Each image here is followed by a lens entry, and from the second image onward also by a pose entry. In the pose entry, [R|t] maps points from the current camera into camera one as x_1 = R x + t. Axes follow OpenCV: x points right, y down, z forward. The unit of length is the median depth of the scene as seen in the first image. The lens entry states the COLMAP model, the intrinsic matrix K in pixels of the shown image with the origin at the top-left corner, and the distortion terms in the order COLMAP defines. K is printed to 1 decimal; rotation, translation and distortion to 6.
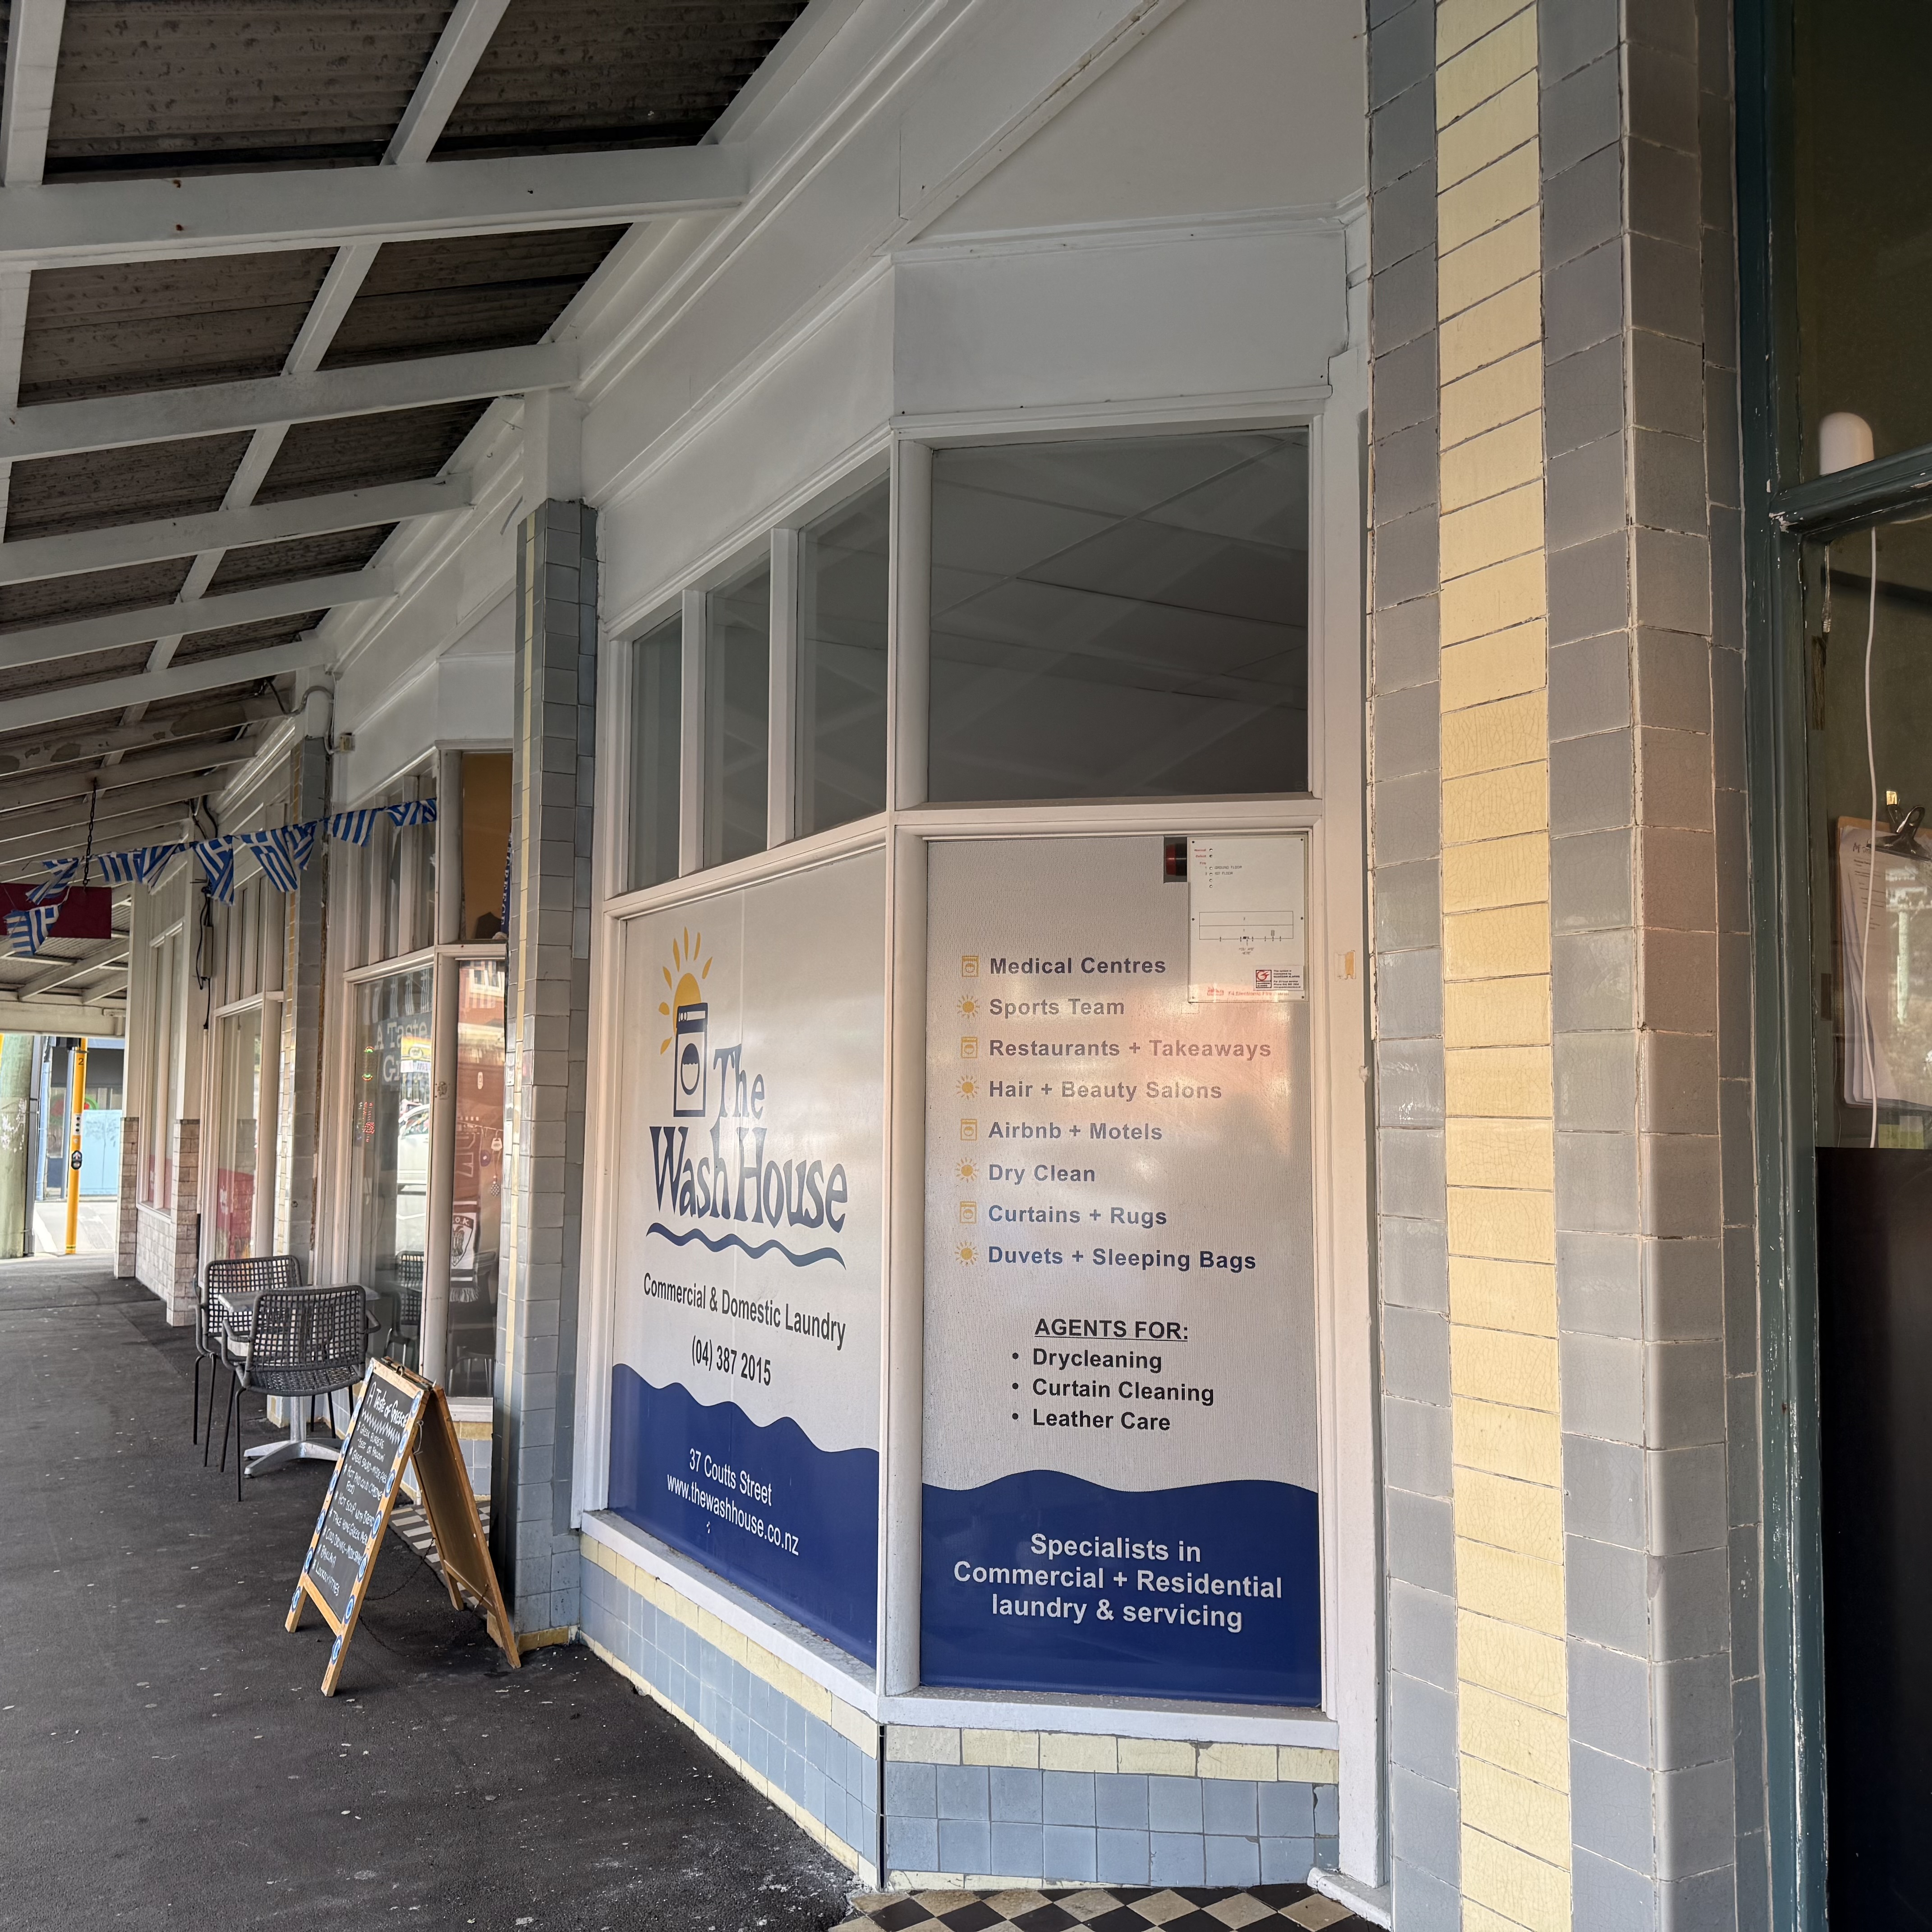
lens RADIAL K [[1775.5, 0, 966.0], [0, 1775.5, 966.0], [0, 0, 1]] dist [0.140443, -0.310821]
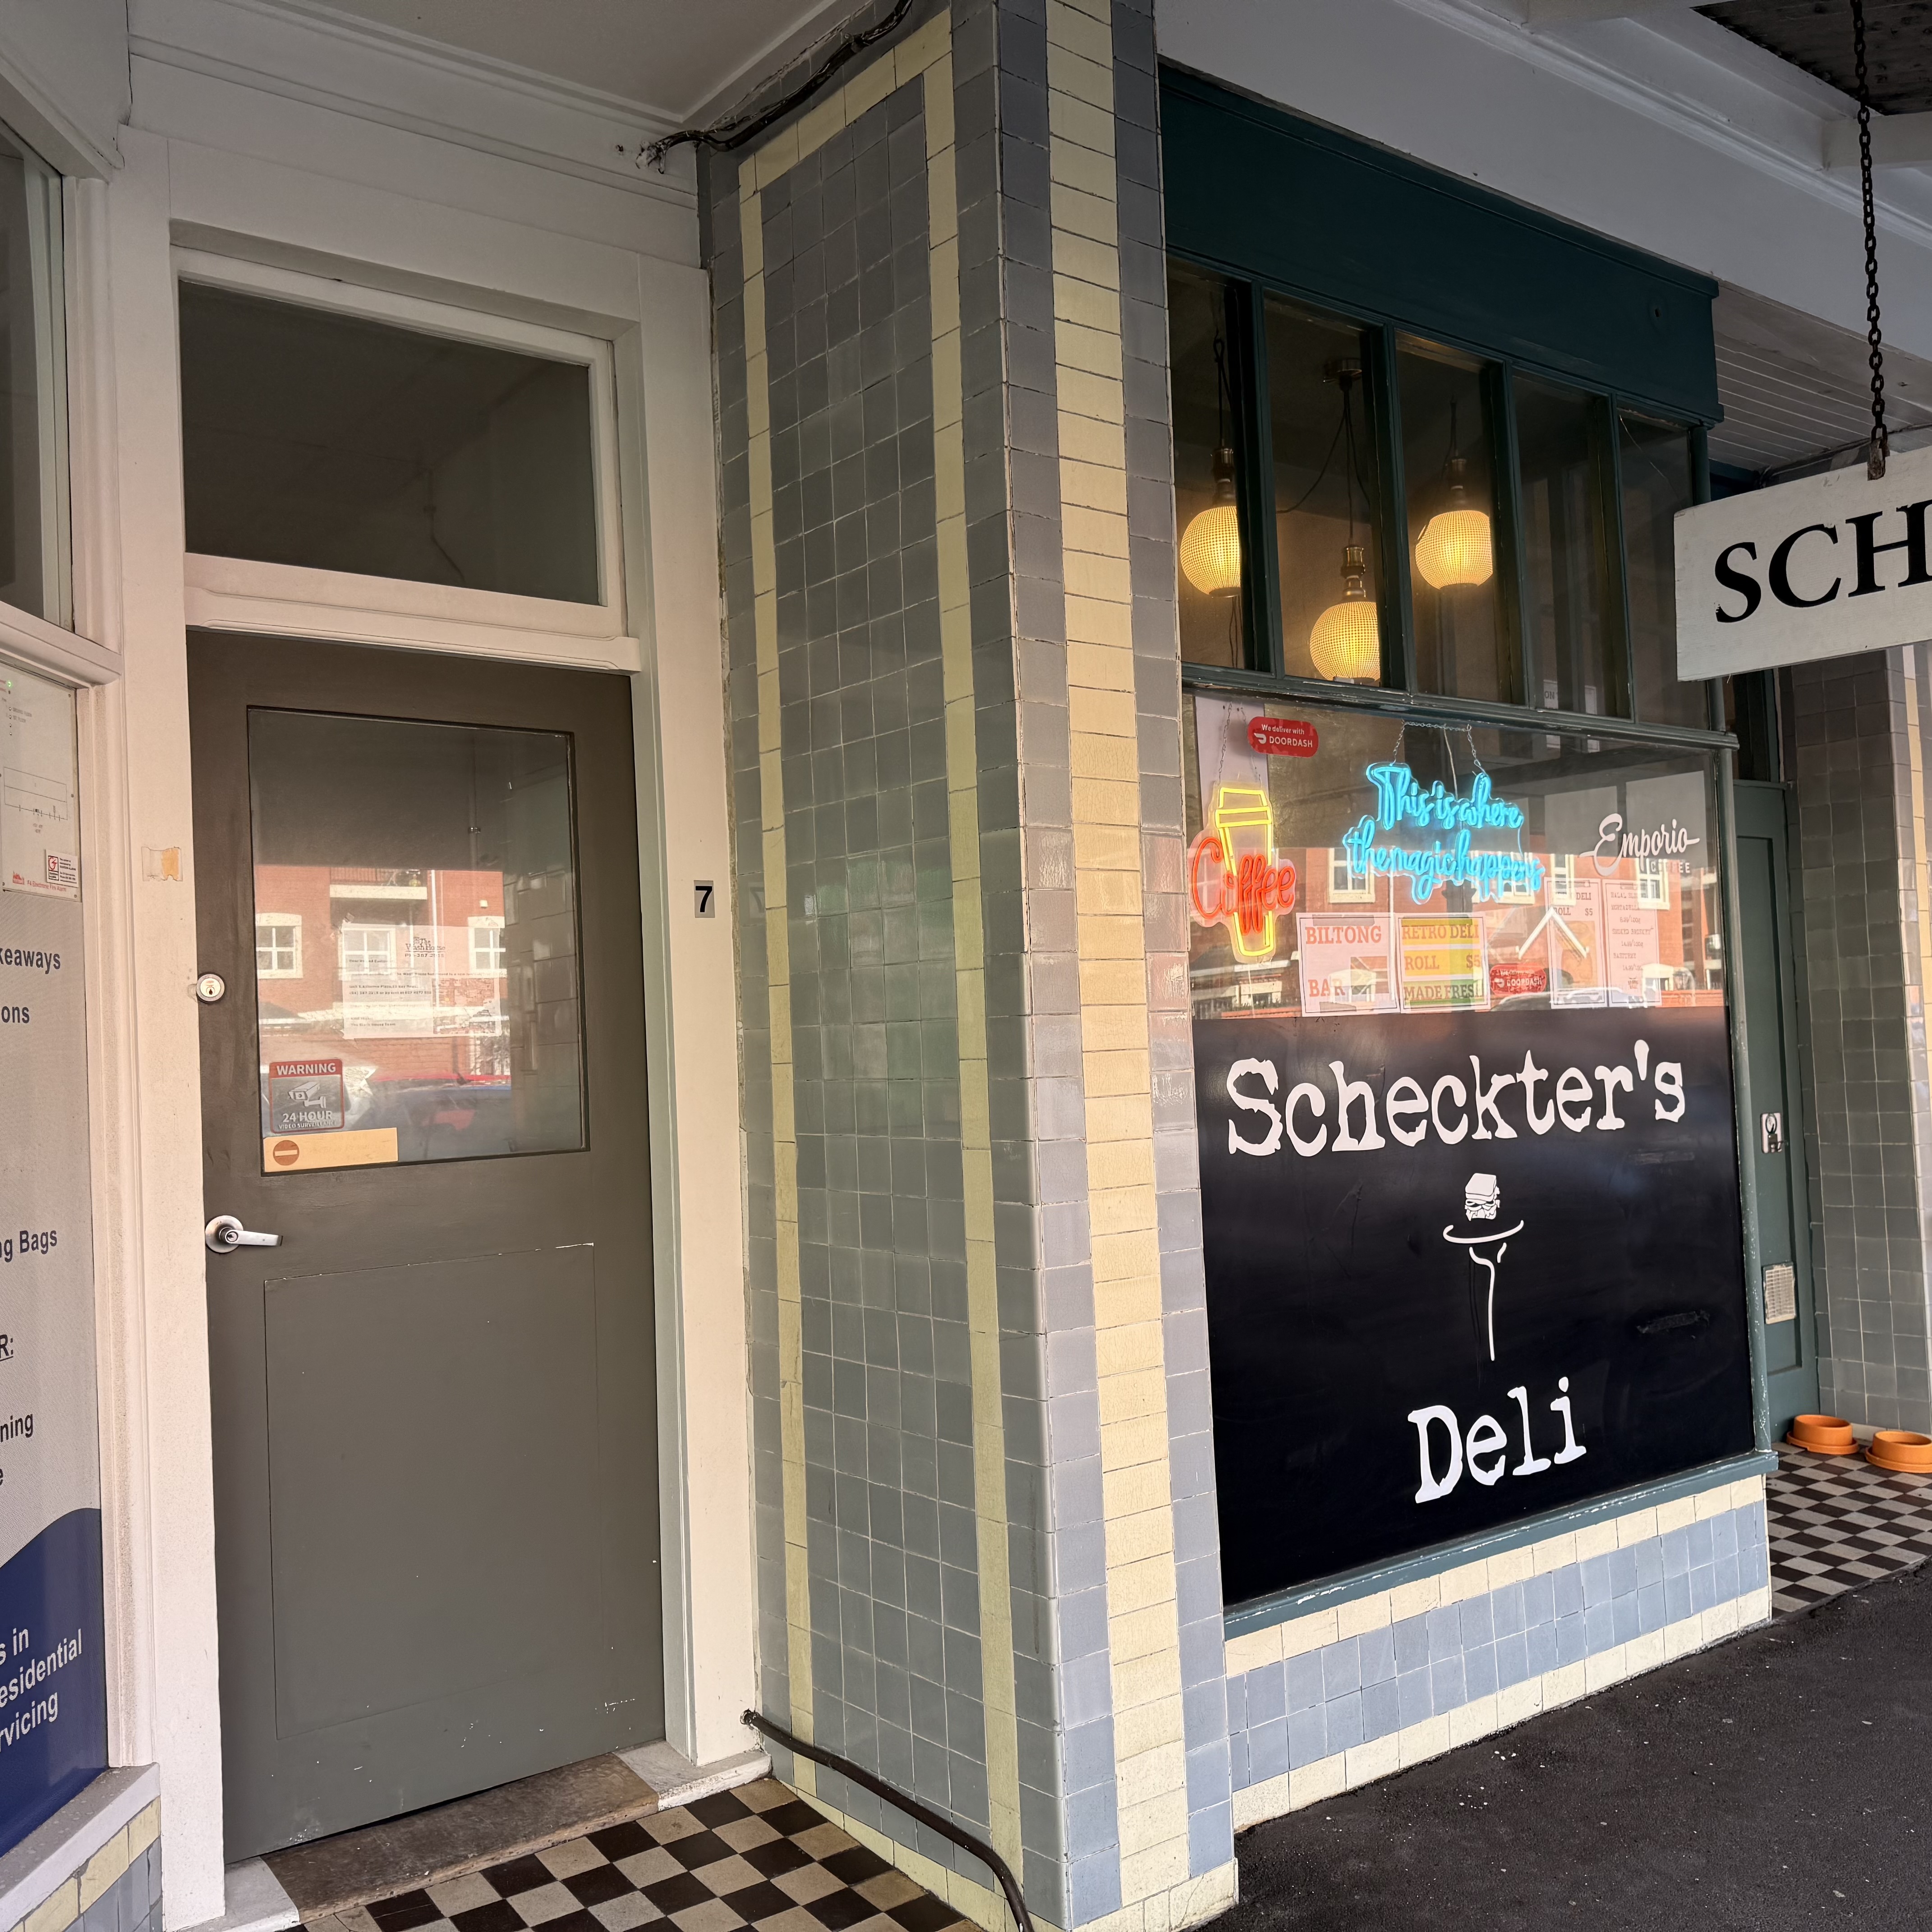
lens RADIAL K [[1789.9, 0, 966.0], [0, 1789.9, 966.0], [0, 0, 1]] dist [0.040418, -0.007204]
pose [[-0.121050, 0.039315, 0.991868, -0.658656], [-0.044274, 0.998007, -0.044962, 0.067762], [-0.991659, -0.049356, -0.119068, 0.708961]]
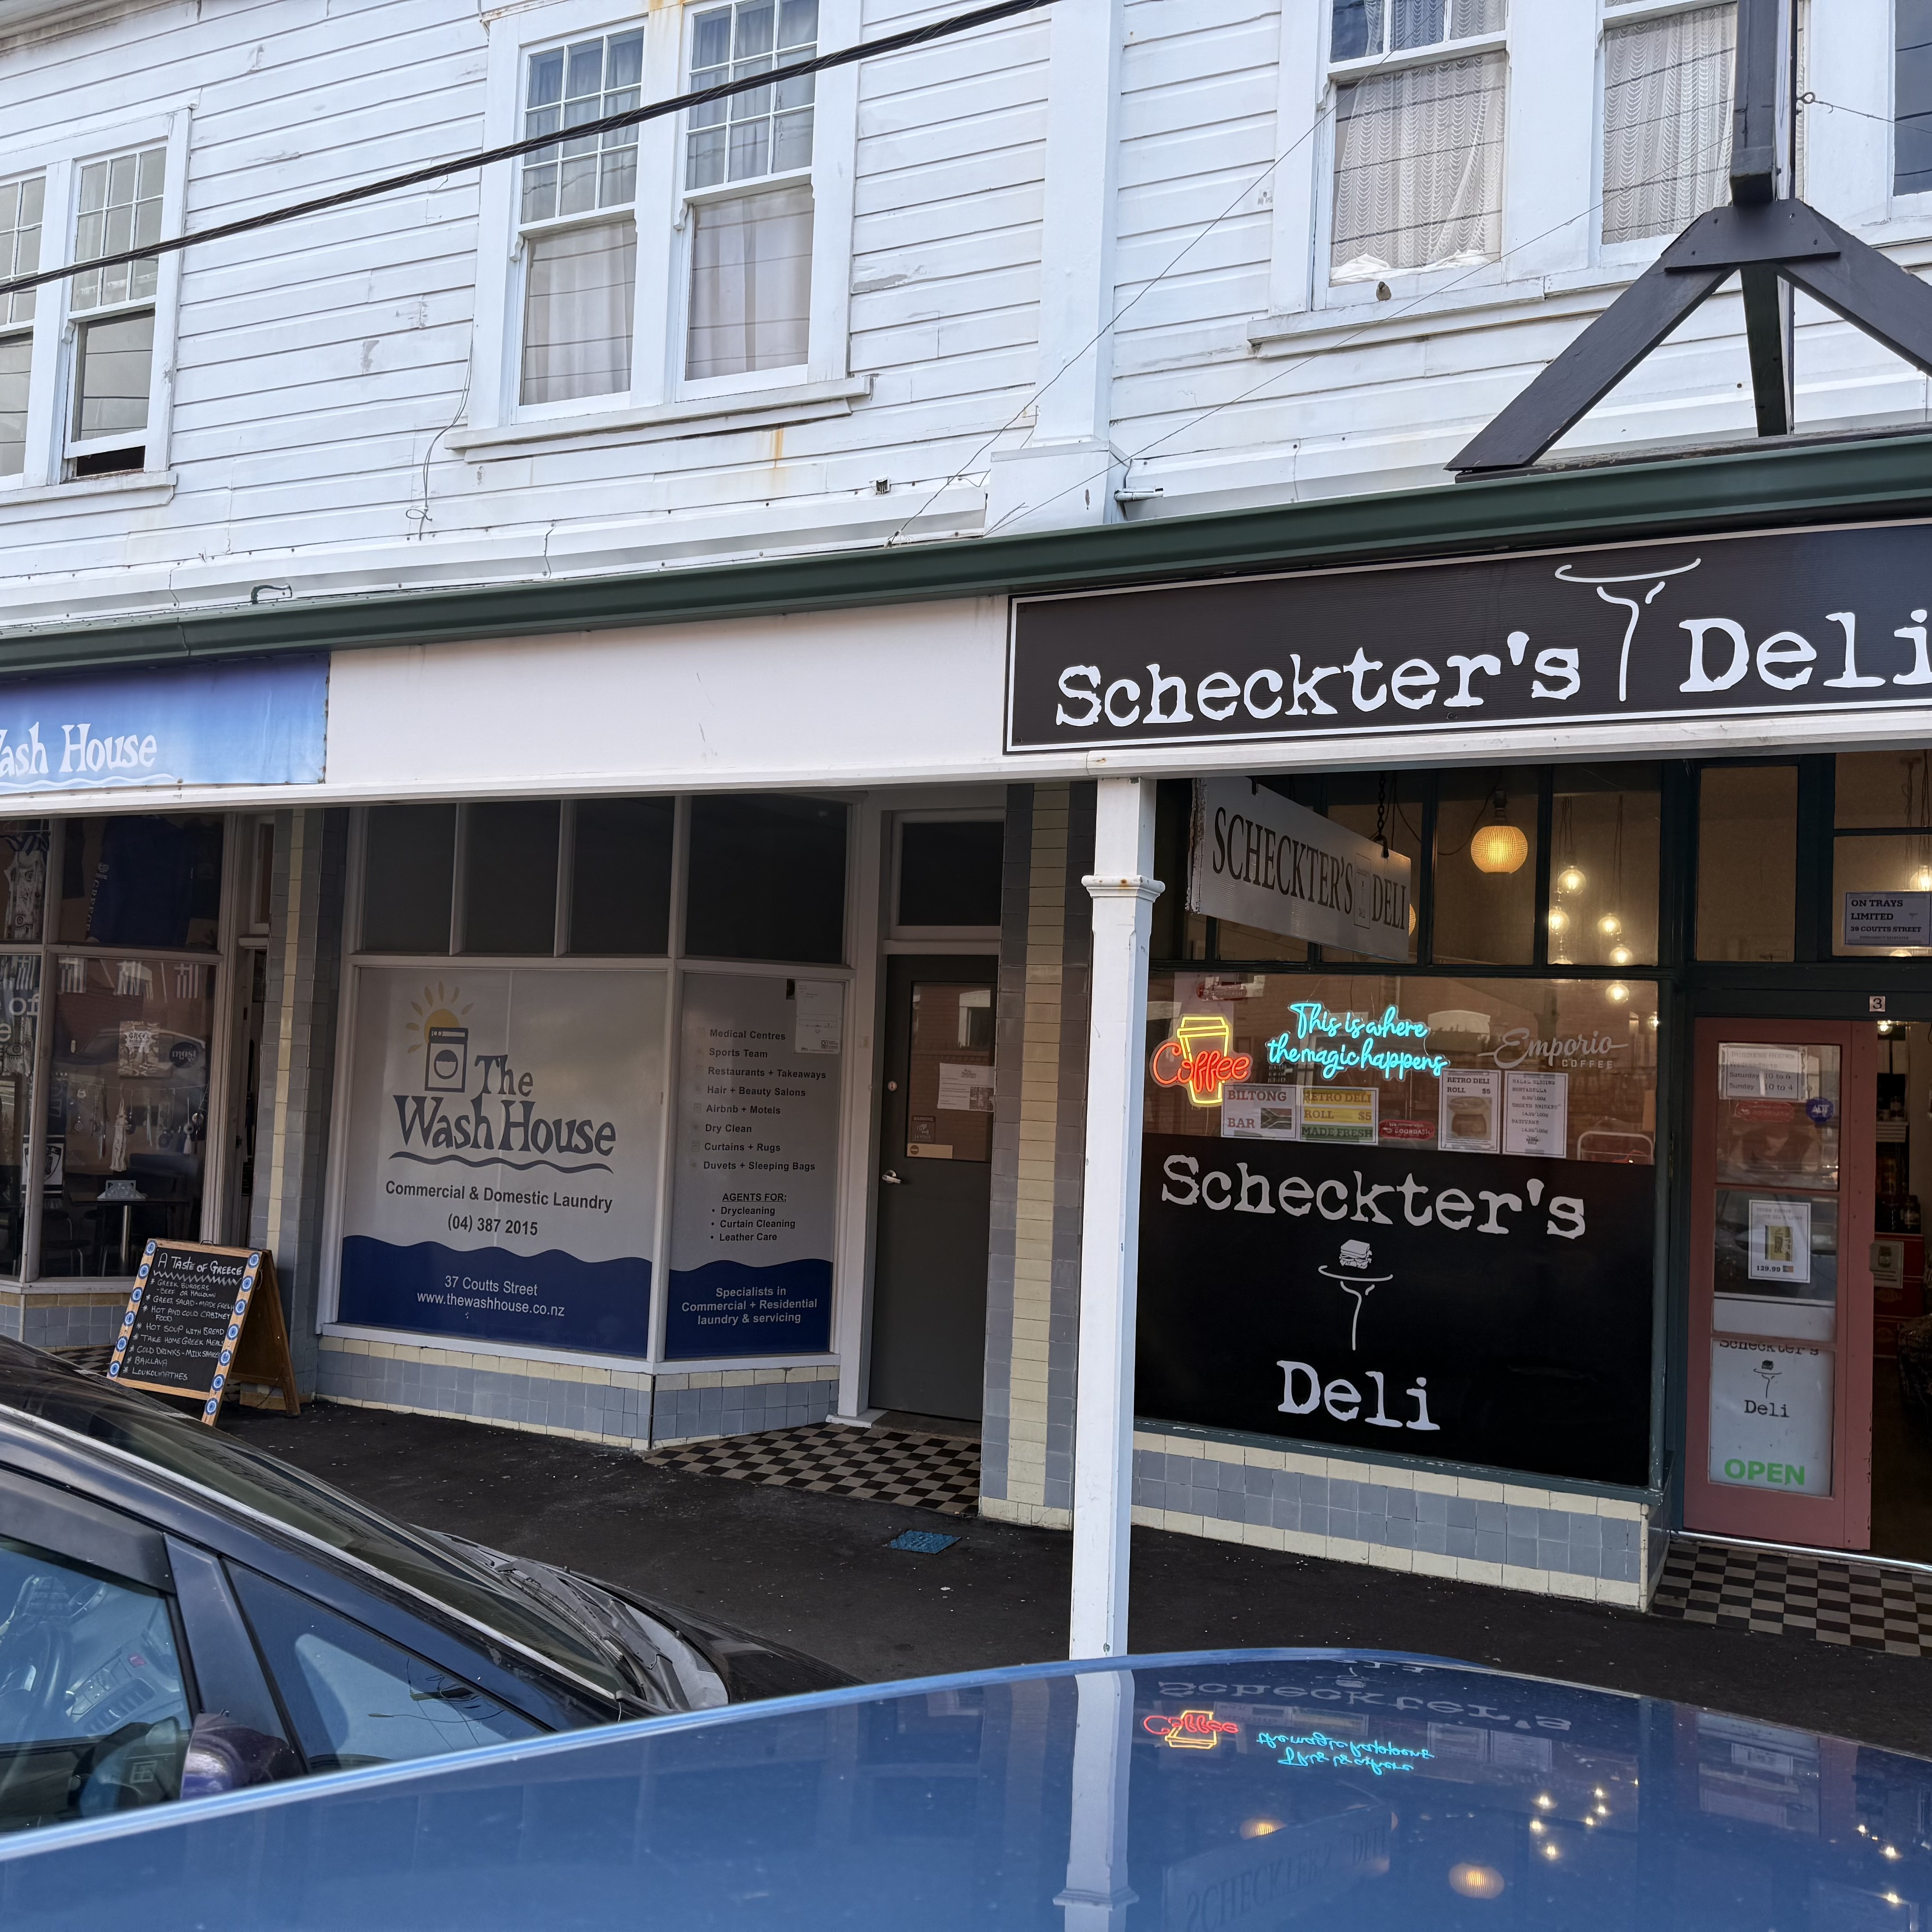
lens RADIAL K [[1775.5, 0, 966.0], [0, 1775.5, 966.0], [0, 0, 1]] dist [0.140443, -0.310821]
pose [[0.804965, 0.058662, 0.590415, -1.046457], [-0.084192, 0.996324, 0.015794, -0.145239], [-0.587319, -0.062422, 0.806945, -0.952331]]
